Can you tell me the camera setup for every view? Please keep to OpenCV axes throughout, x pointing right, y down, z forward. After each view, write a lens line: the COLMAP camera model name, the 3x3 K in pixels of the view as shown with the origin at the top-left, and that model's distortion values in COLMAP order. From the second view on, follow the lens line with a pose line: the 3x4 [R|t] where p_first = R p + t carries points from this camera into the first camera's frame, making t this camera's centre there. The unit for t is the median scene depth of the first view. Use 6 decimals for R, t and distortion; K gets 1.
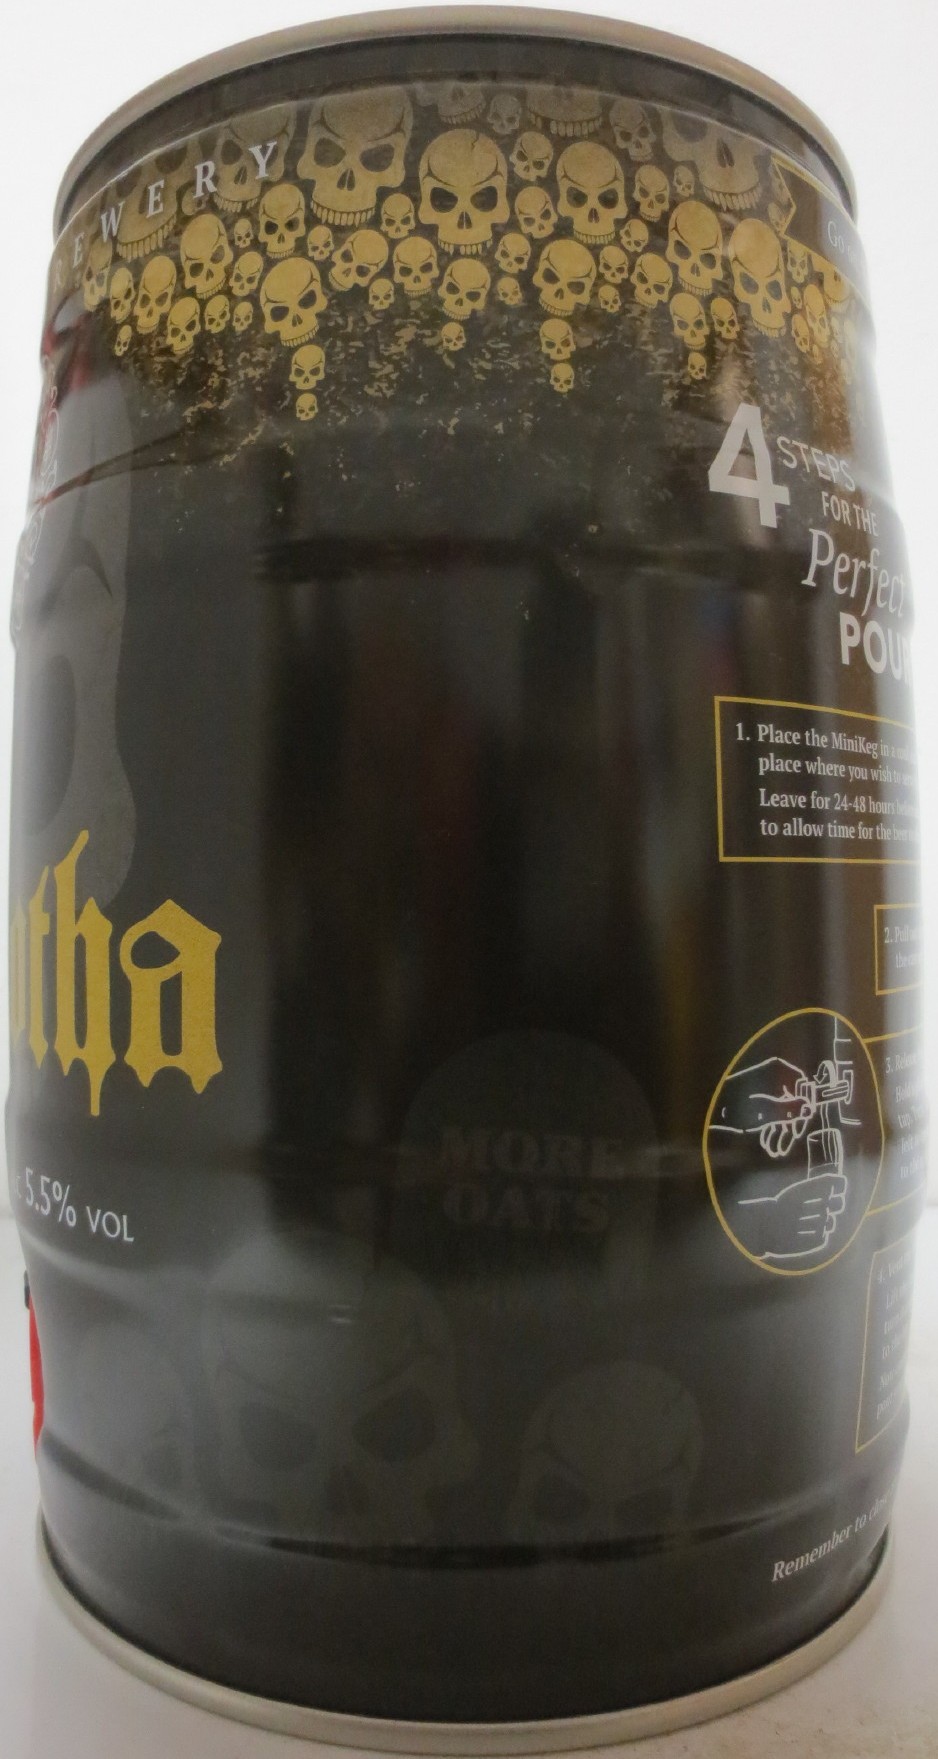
lens RADIAL K [[1306.7, 0, 416.5], [0, 1306.7, 879.3], [0, 0, 1]] dist [-0.069946, -0.004602]
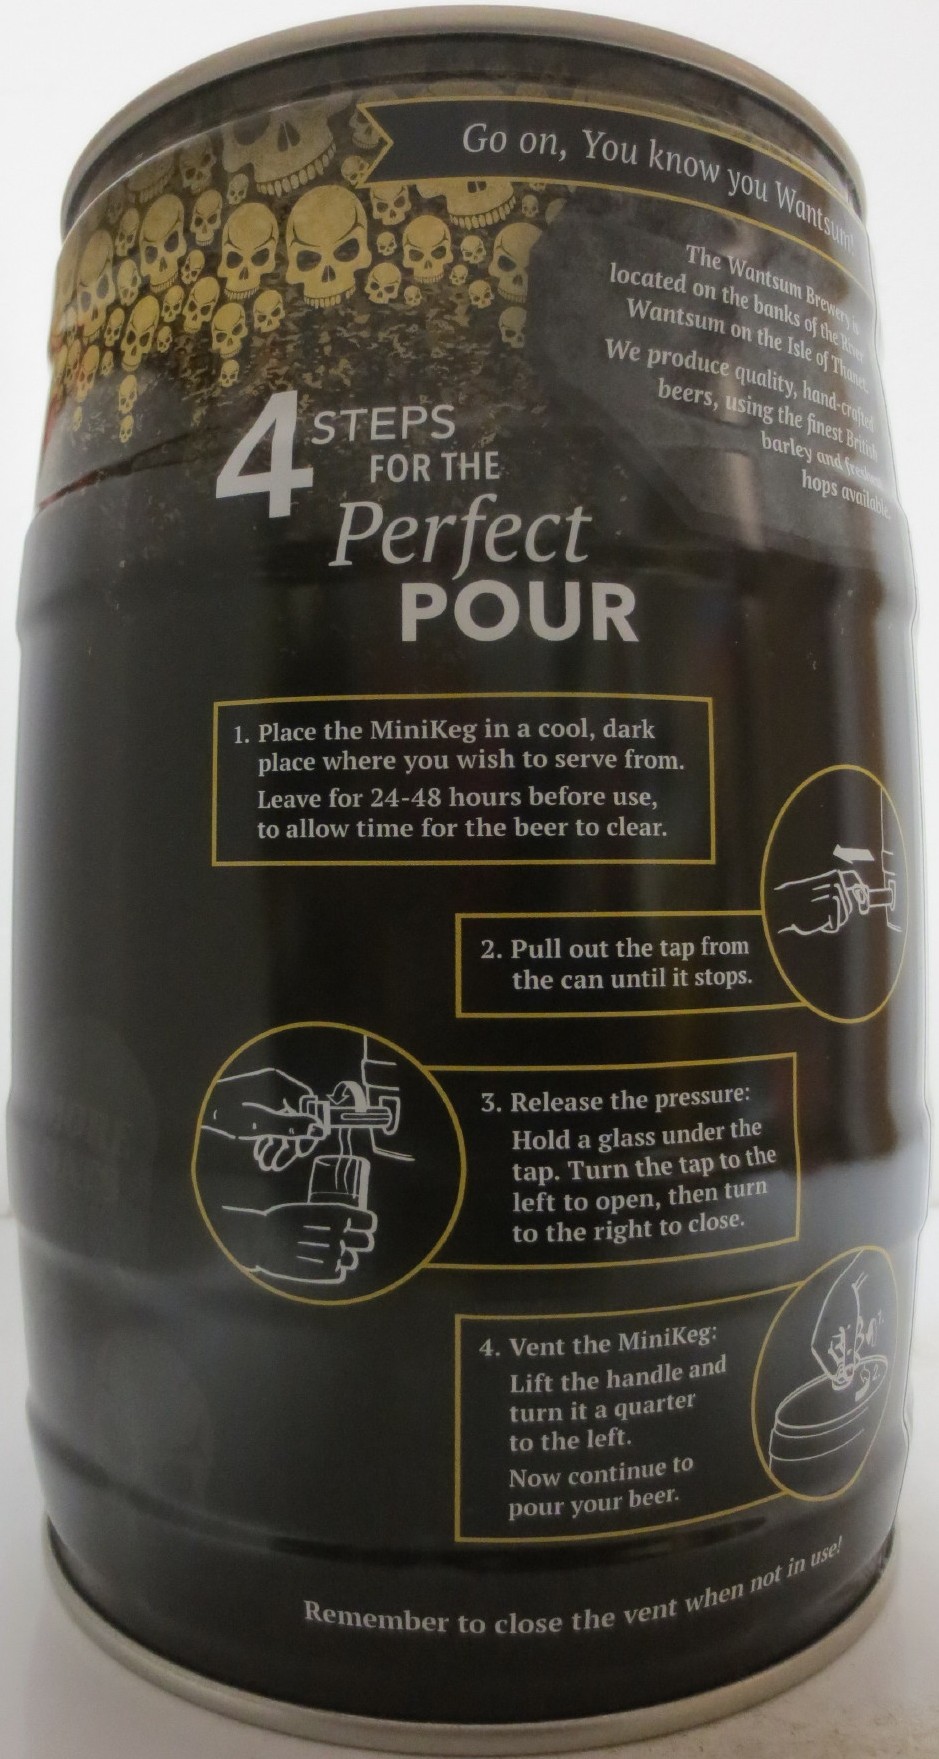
lens RADIAL K [[1306.7, 0, 417.0], [0, 1306.7, 879.3], [0, 0, 1]] dist [-0.069946, -0.004602]
pose [[0.664291, 0.001773, -0.747472, 1.051309], [0.005214, 0.999962, 0.007005, -0.009465], [0.747456, -0.008551, 0.664256, 0.428478]]
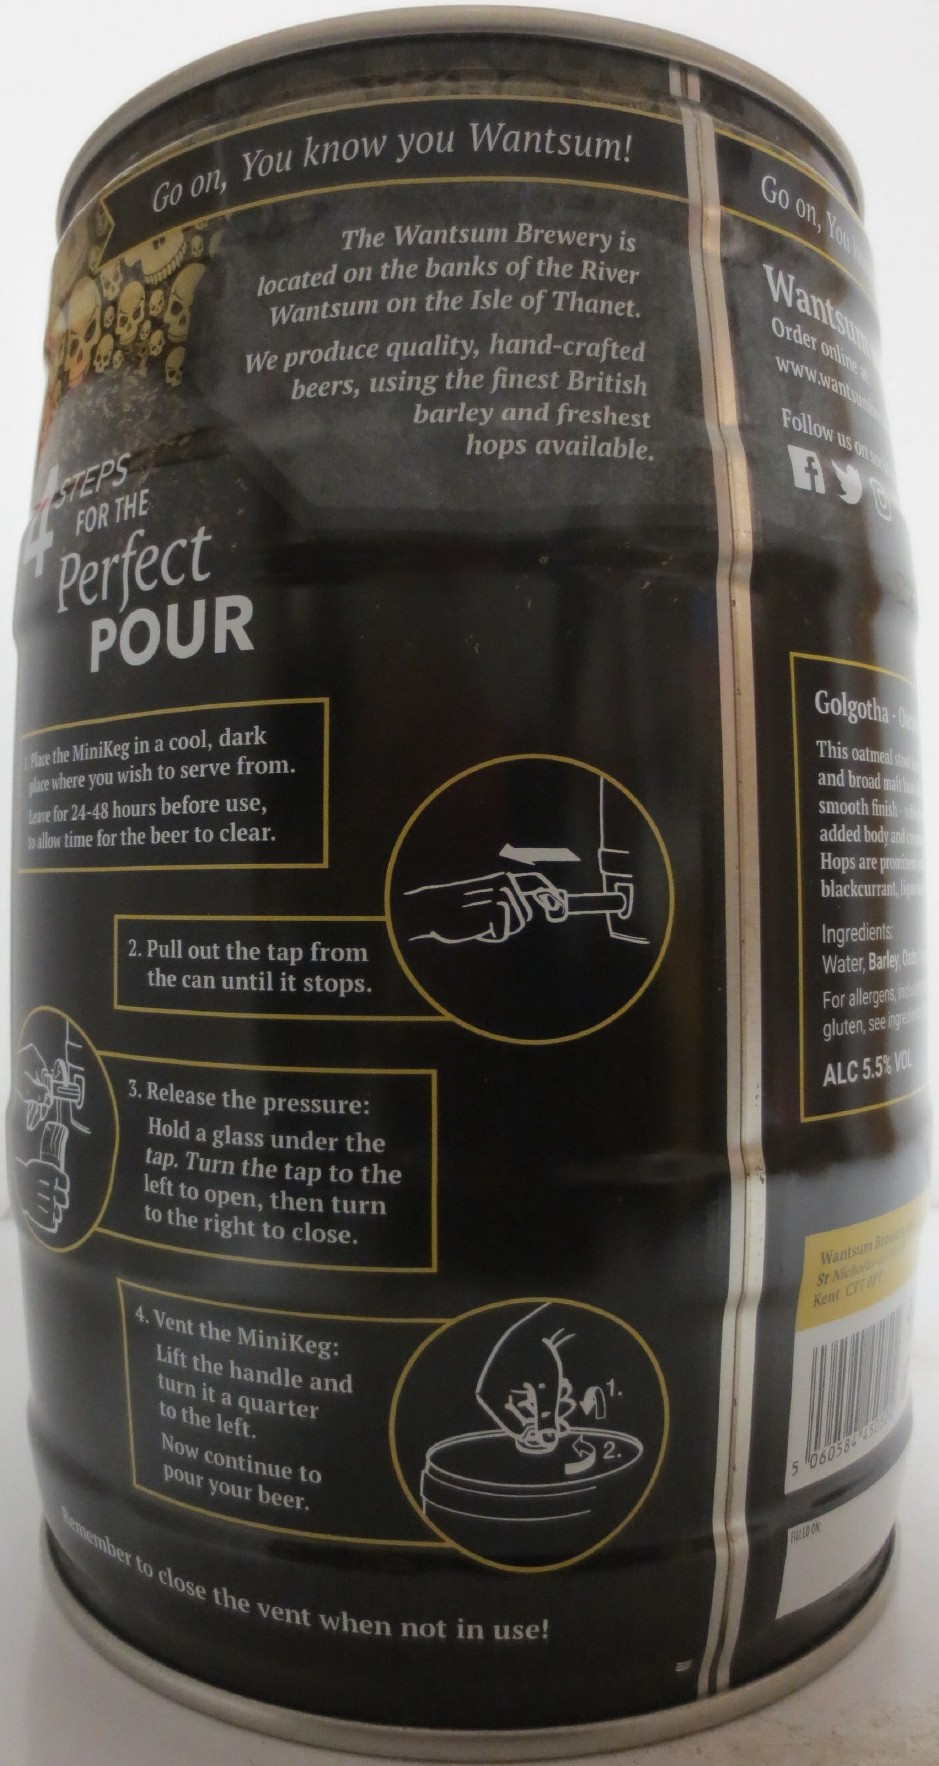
lens RADIAL K [[1311.9, 0, 416.8], [0, 1311.9, 882.8], [0, 0, 1]] dist [-0.069946, -0.004602]
pose [[0.107357, 0.003508, -0.994214, 1.422526], [0.012711, 0.999907, 0.004900, -0.005856], [0.994139, -0.013164, 0.107302, 1.191010]]
